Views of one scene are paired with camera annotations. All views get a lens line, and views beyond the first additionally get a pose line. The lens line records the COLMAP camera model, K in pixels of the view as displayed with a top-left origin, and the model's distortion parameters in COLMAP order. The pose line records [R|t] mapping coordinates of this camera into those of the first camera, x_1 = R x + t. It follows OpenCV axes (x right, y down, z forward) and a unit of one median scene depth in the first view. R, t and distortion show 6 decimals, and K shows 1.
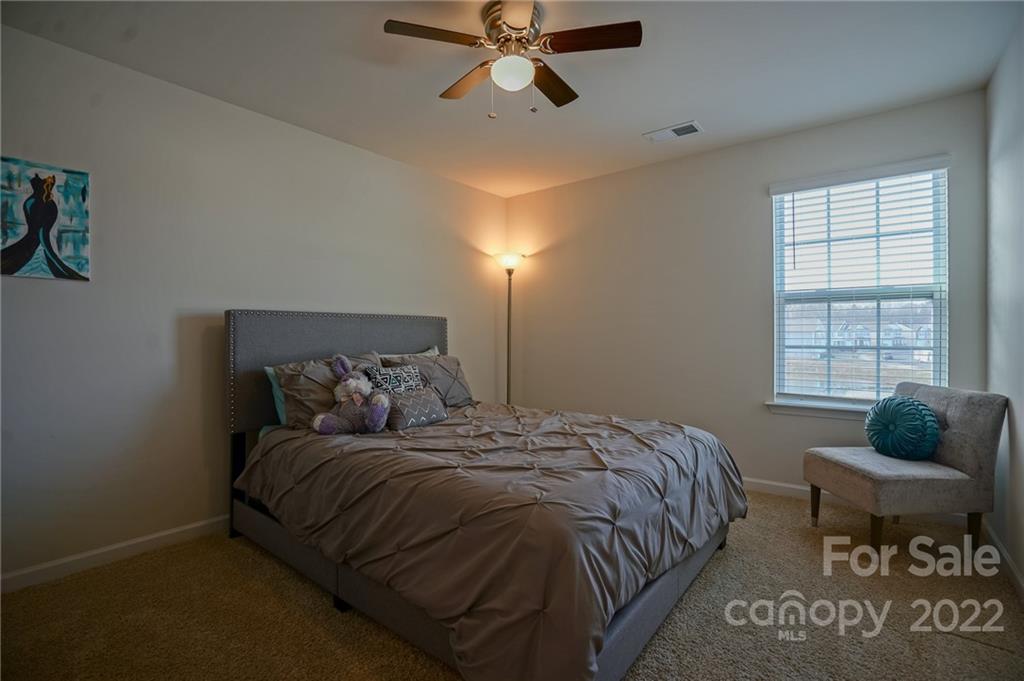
lens RADIAL K [[476.6, 0, 512.0], [0, 476.6, 340.5], [0, 0, 1]] dist [-0.075400, 0.041867]
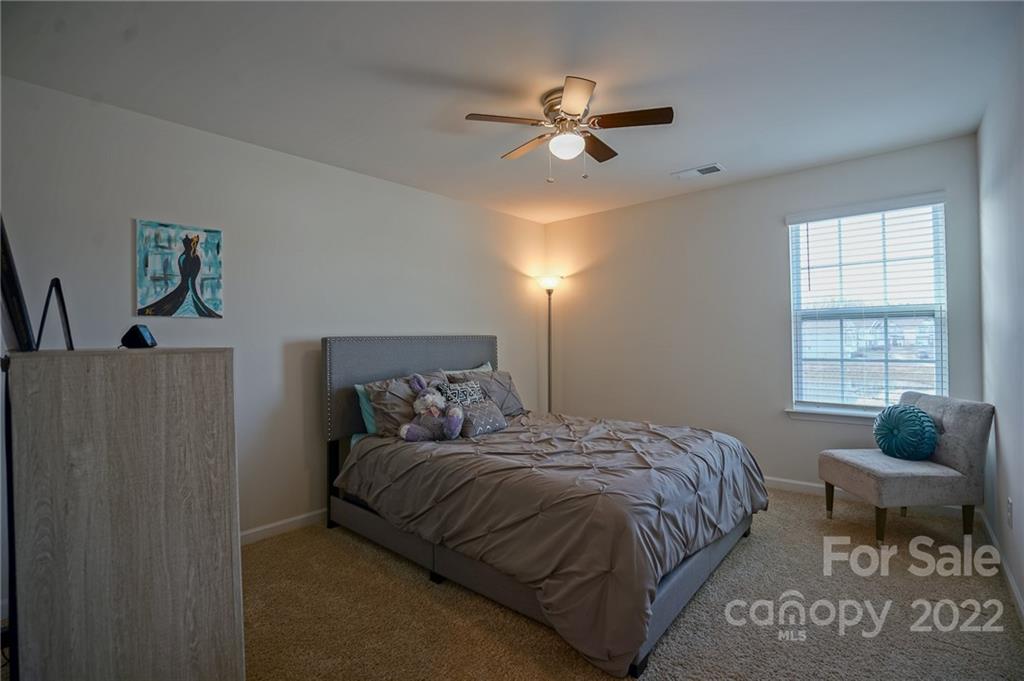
lens RADIAL K [[476.6, 0, 512.0], [0, 476.6, 340.5], [0, 0, 1]] dist [-0.075400, 0.041867]
pose [[0.998796, -0.014346, -0.046911, -0.081395], [0.014011, 0.999874, -0.007459, -0.048046], [0.047012, 0.006793, 0.998871, -0.210506]]
